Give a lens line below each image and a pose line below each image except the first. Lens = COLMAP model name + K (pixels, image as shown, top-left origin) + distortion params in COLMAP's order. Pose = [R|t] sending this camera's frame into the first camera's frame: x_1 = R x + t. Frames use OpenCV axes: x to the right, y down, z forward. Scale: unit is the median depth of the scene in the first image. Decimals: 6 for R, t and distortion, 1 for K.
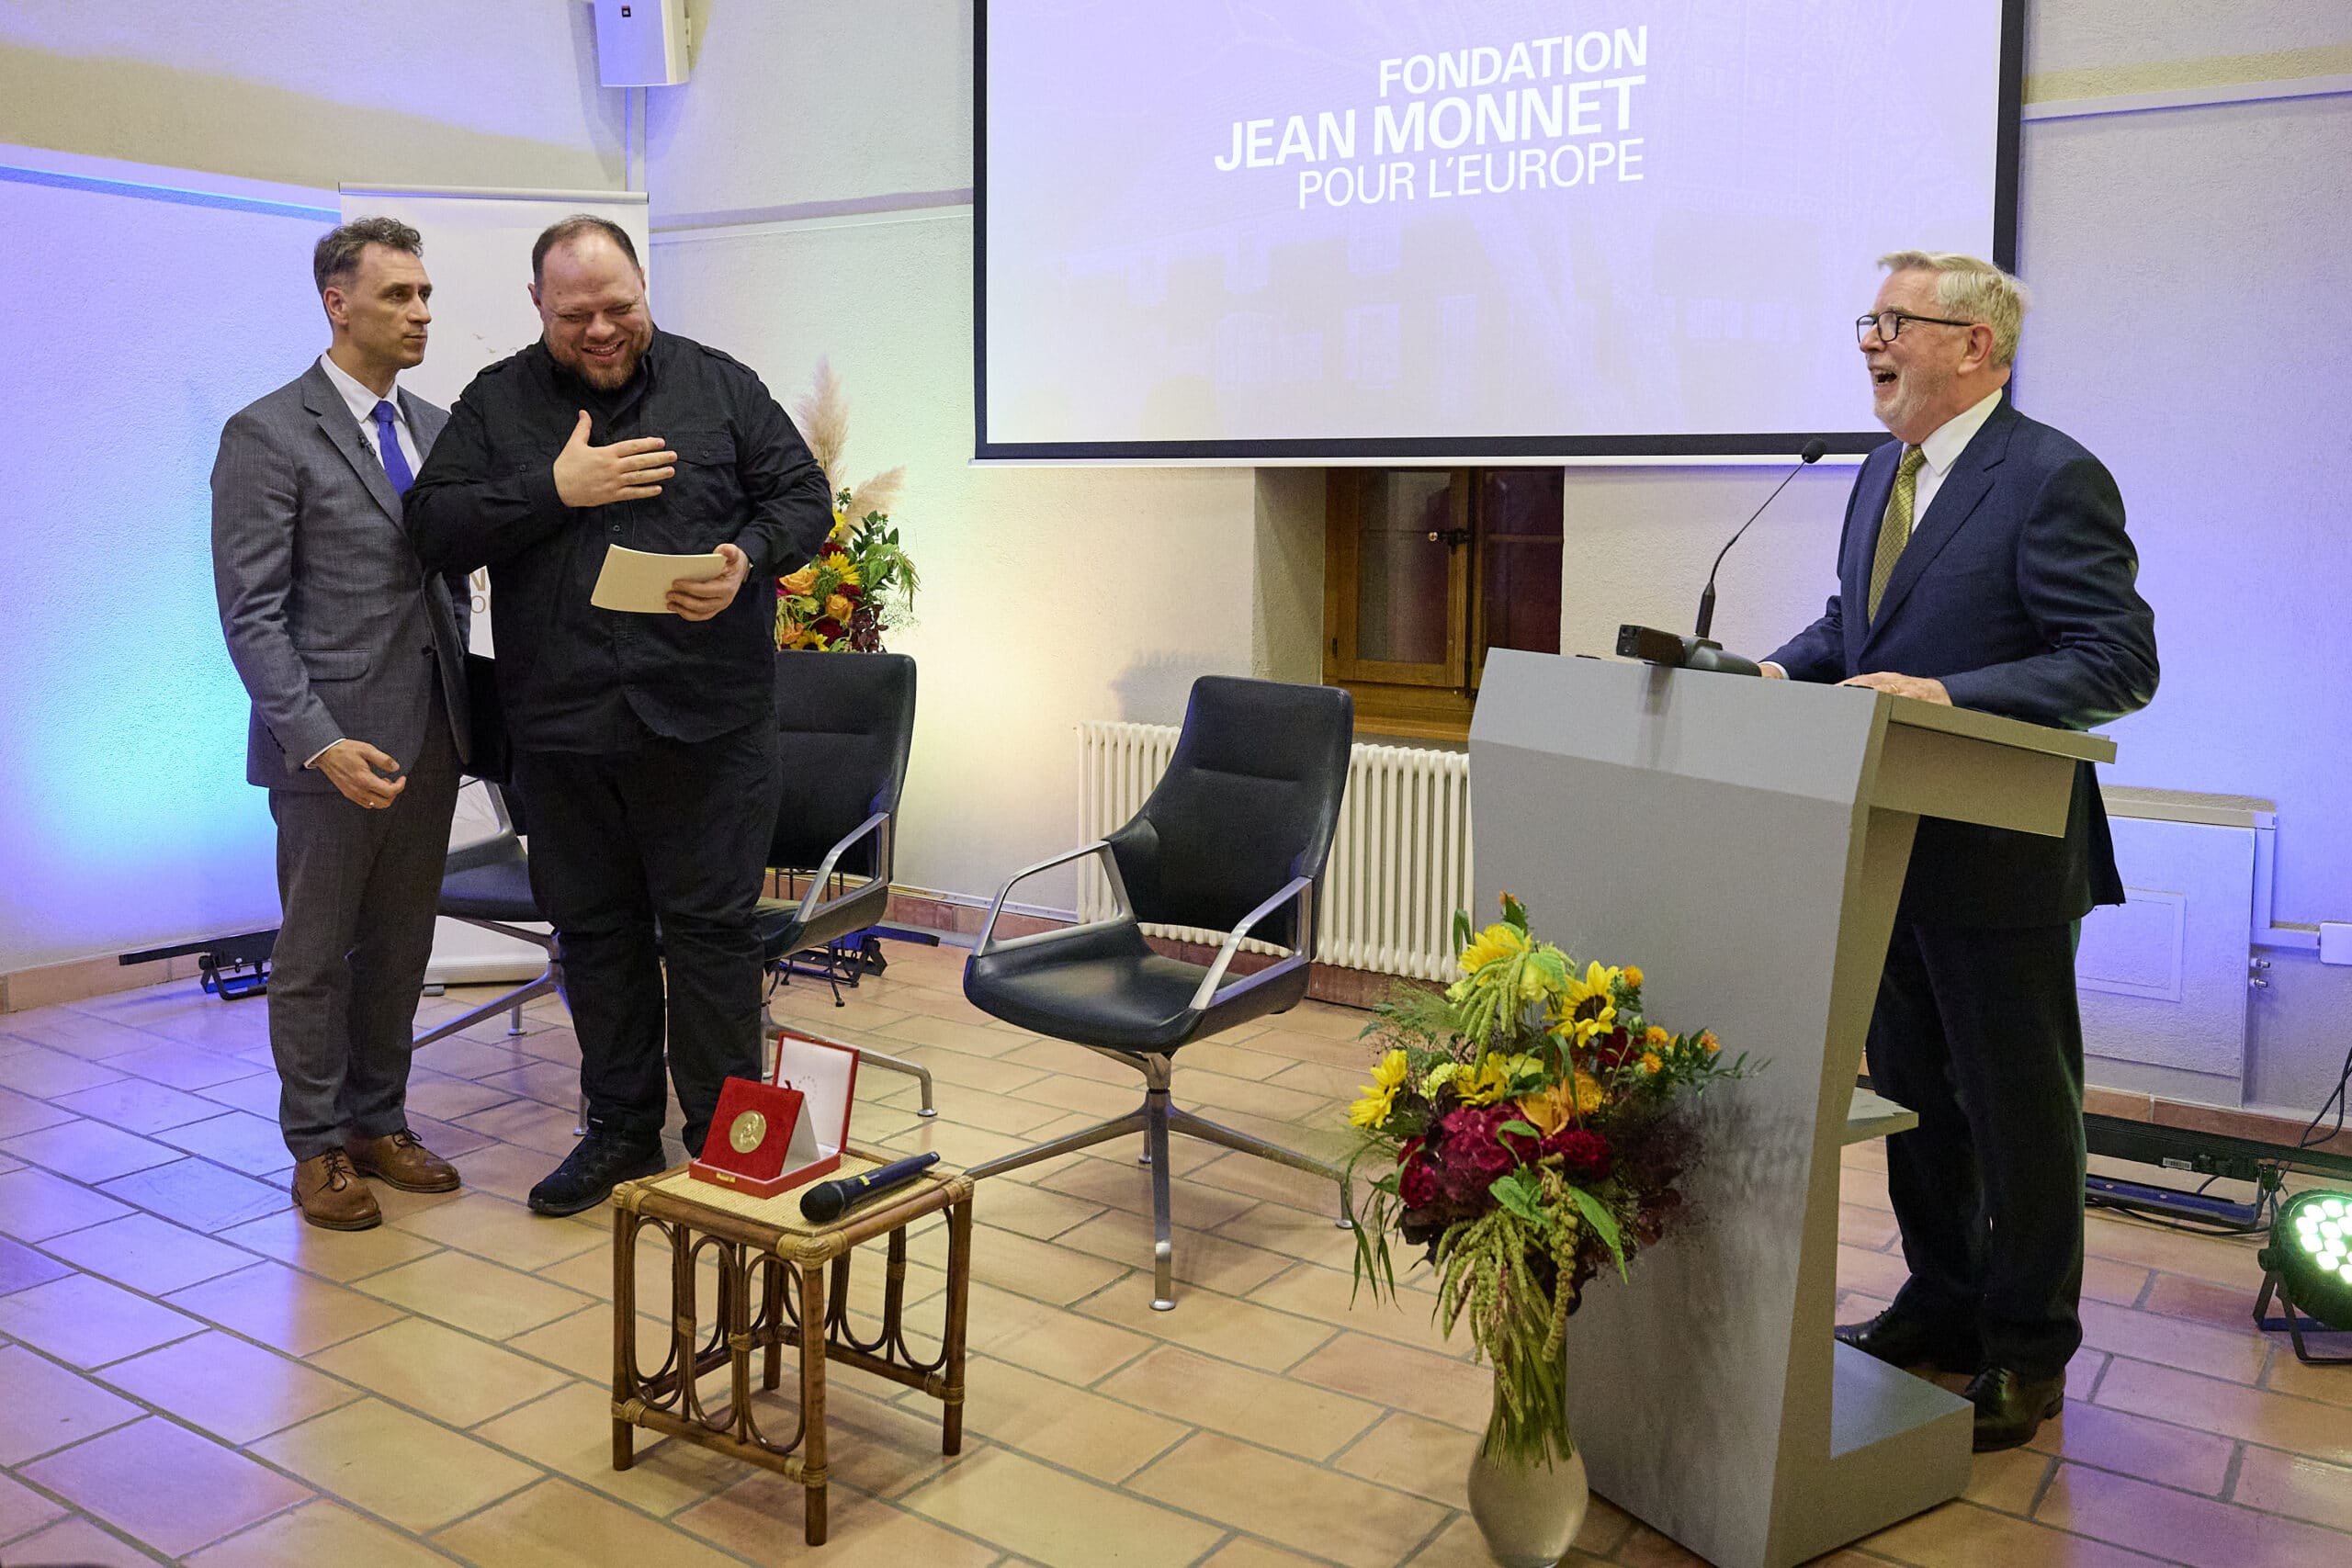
lens RADIAL K [[1947.4, 0, 1231.7], [0, 1947.4, 637.7], [0, 0, 1]] dist [0.006735, -0.002032]
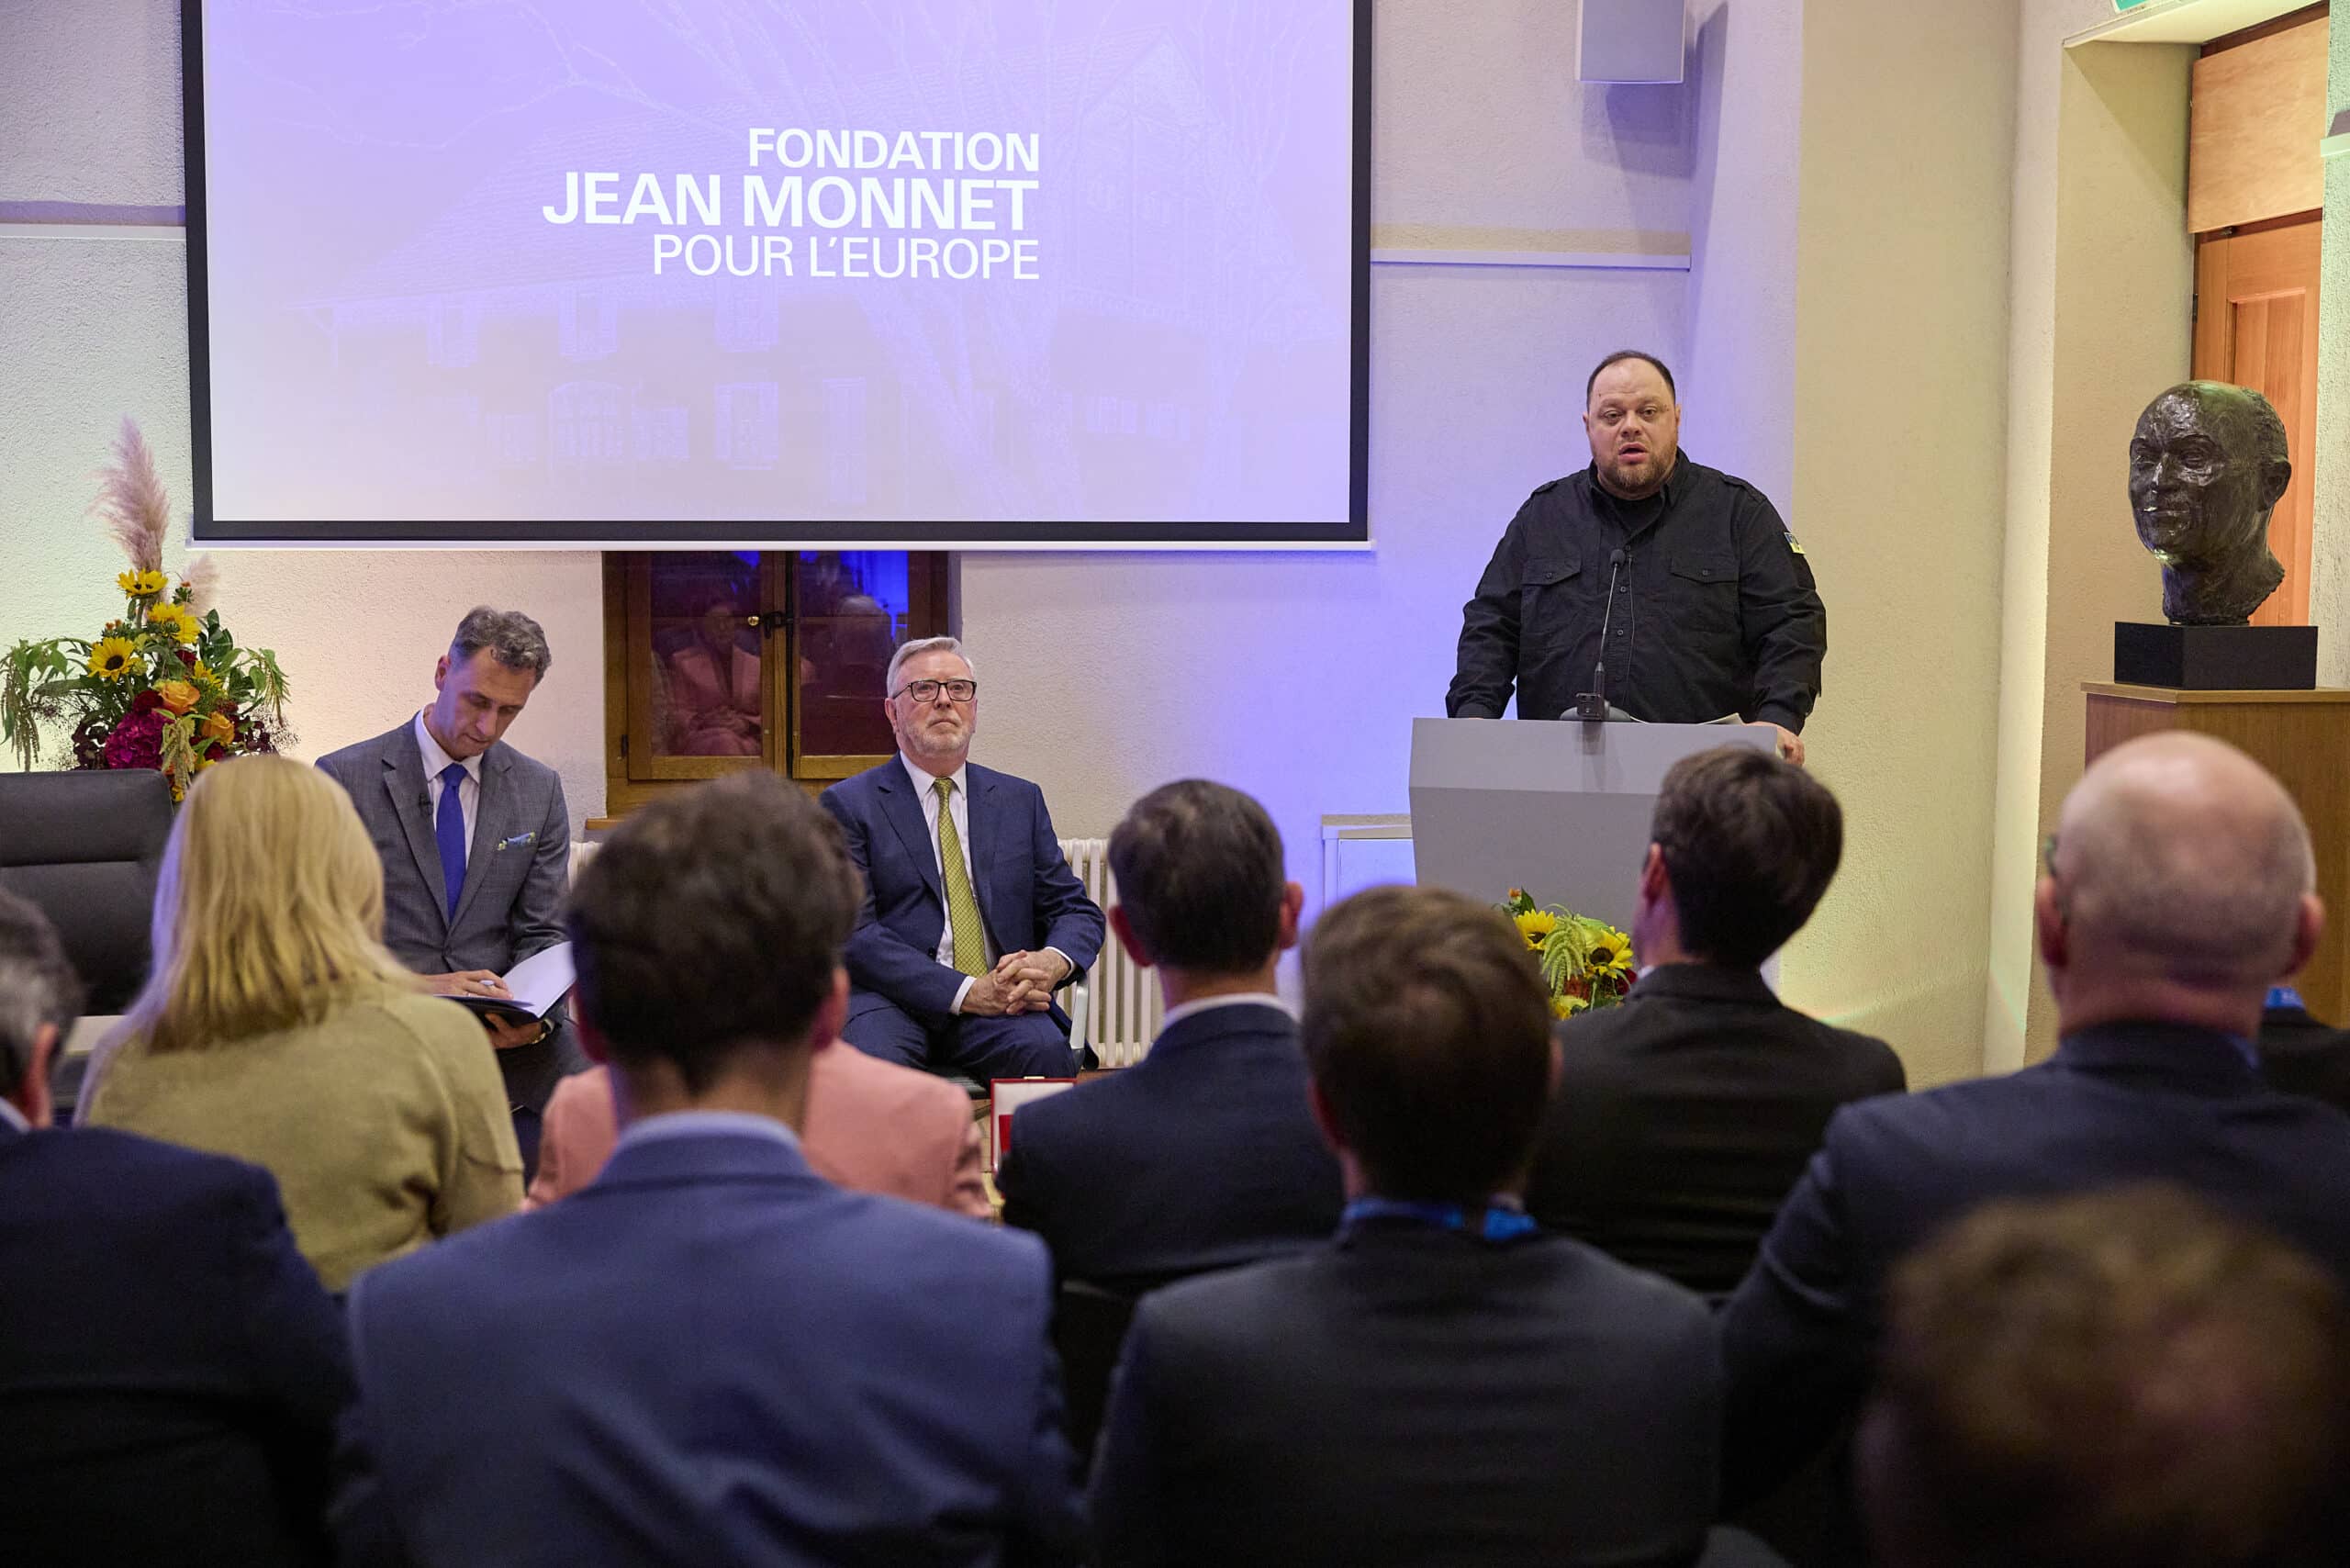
lens RADIAL K [[2957.4, 0, 1175.0], [0, 2957.4, 784.0], [0, 0, 1]] dist [-0.001039, 0.027322]
pose [[0.755678, -0.064914, 0.651718, -0.777042], [0.049283, 0.997891, 0.042249, -0.026045], [-0.653086, 0.000192, 0.757284, -0.254800]]
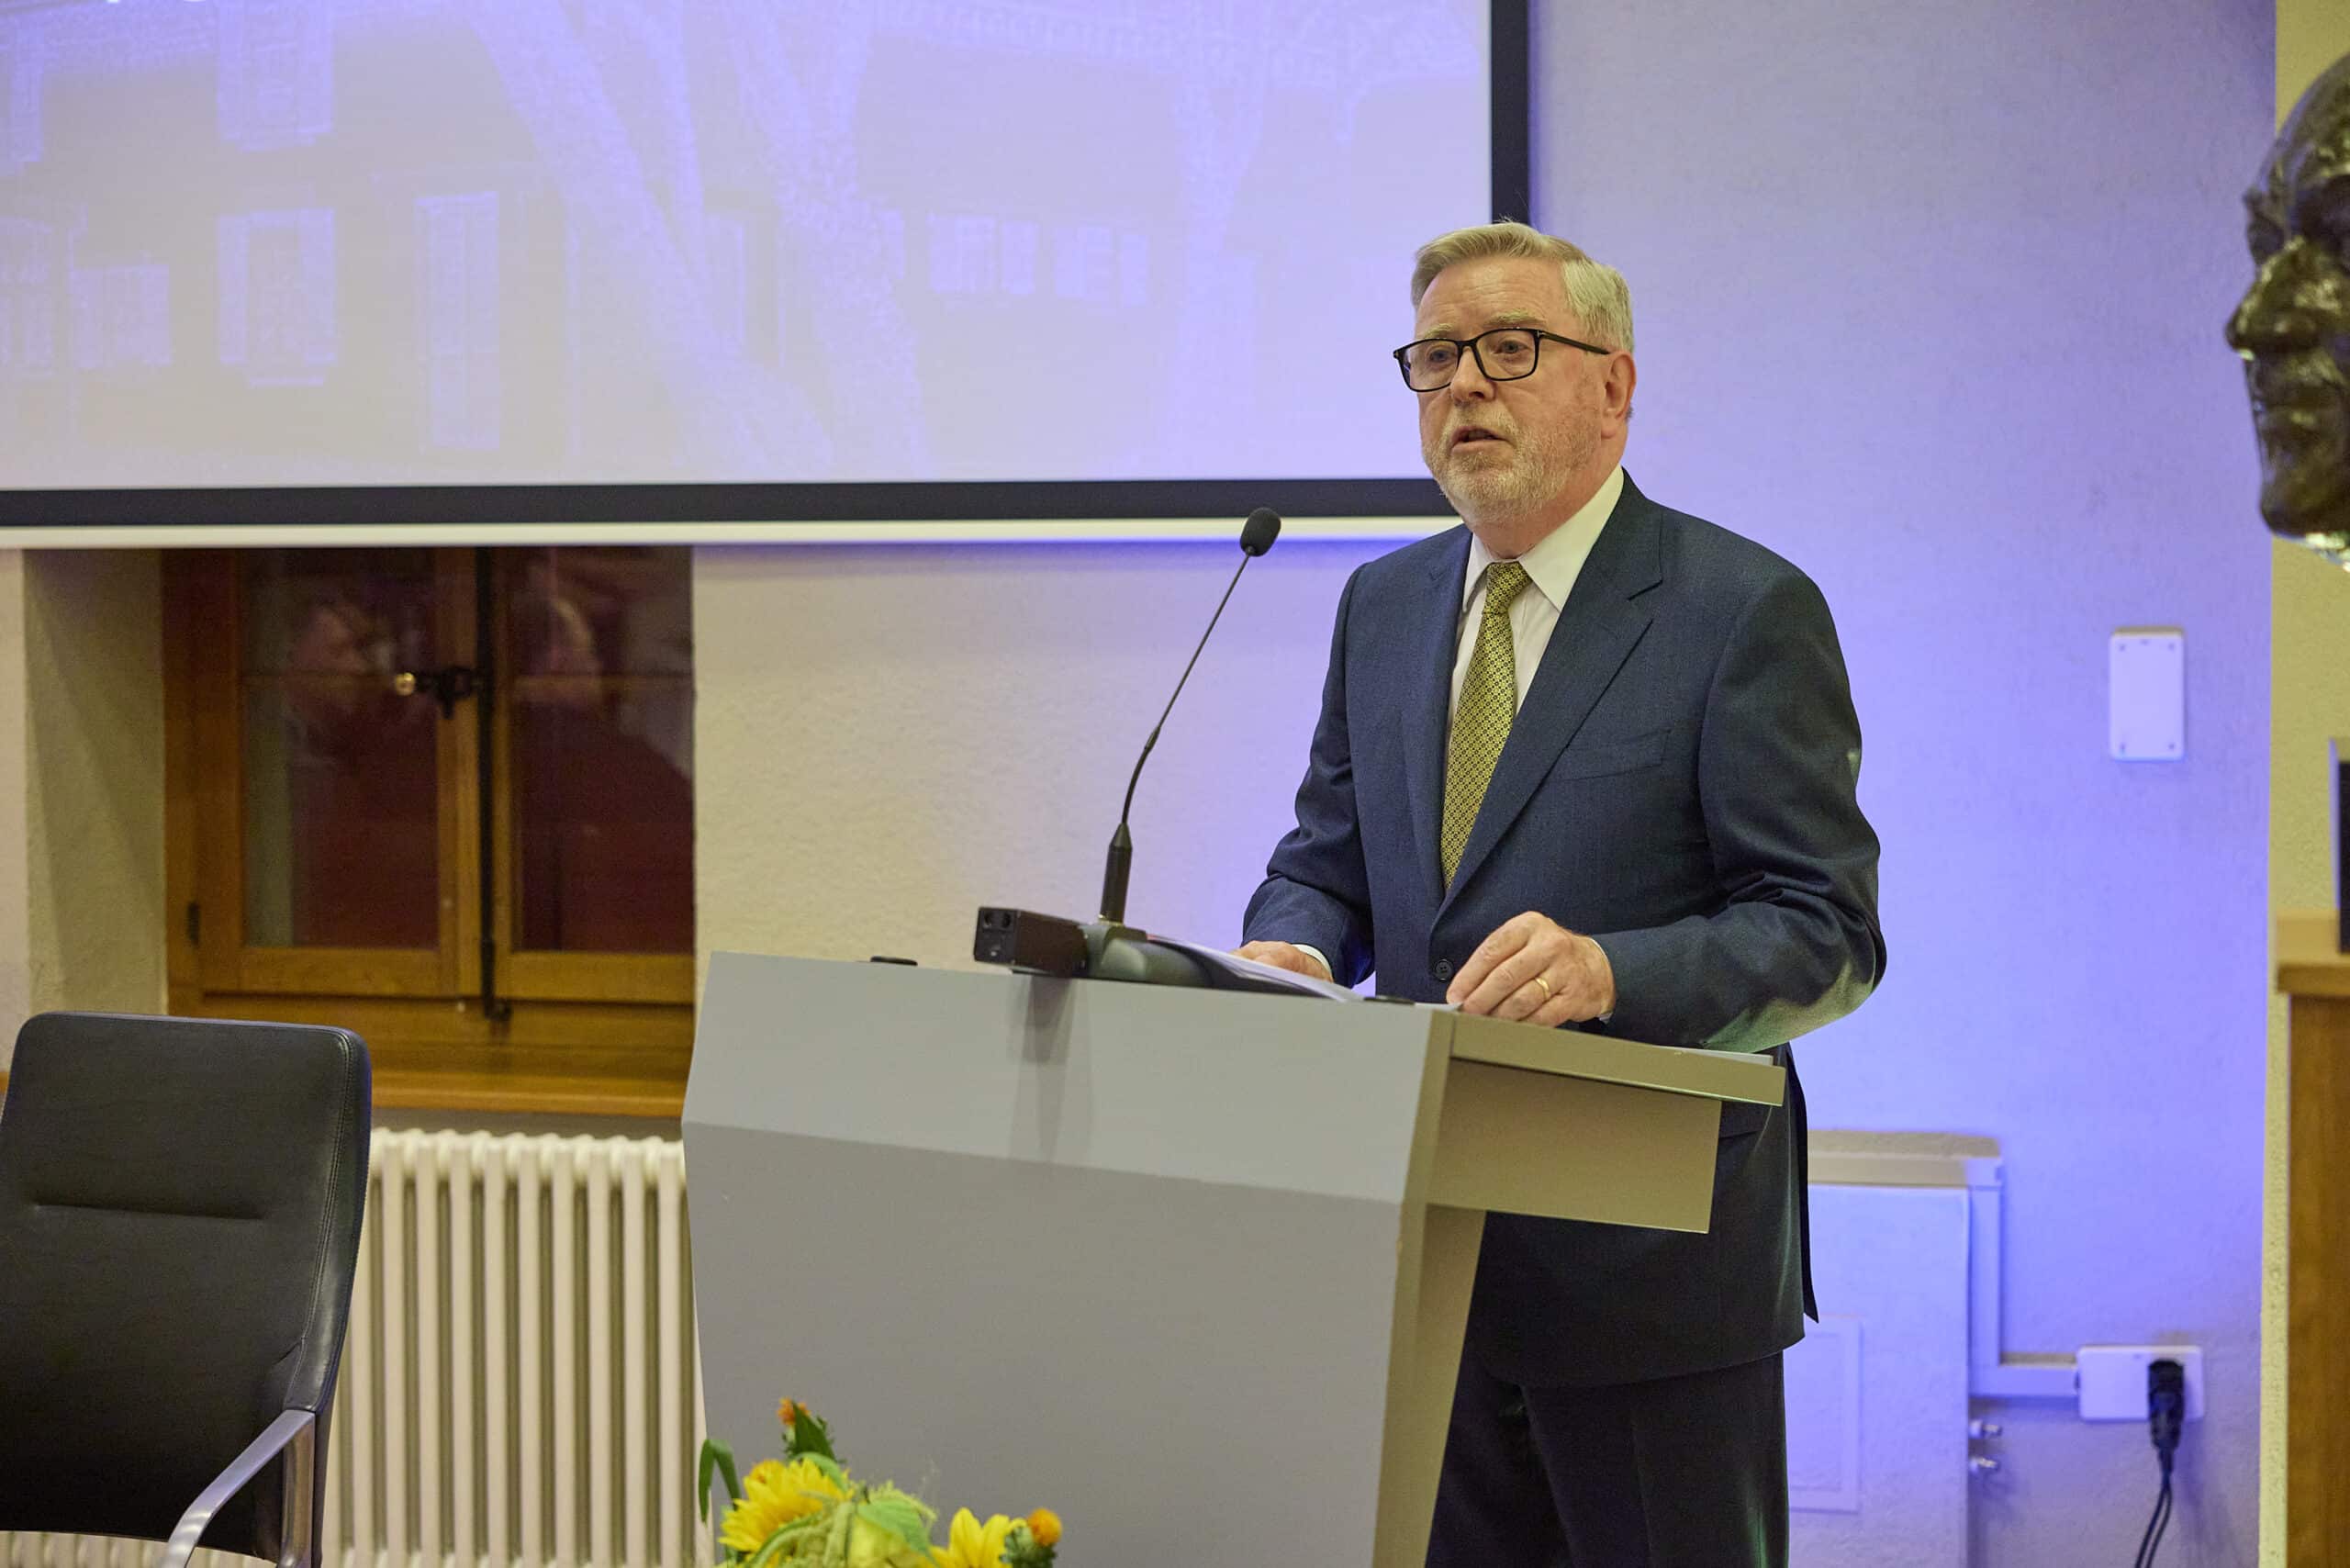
lens RADIAL K [[4564.2, 0, 1175.0], [0, 4564.2, 784.0], [0, 0, 1]] dist [0.009473, -0.011165]
pose [[0.946566, -0.035253, 0.320578, -0.088577], [0.038266, 0.999263, -0.003102, -0.018999], [-0.320232, 0.015203, 0.947217, -0.140376]]
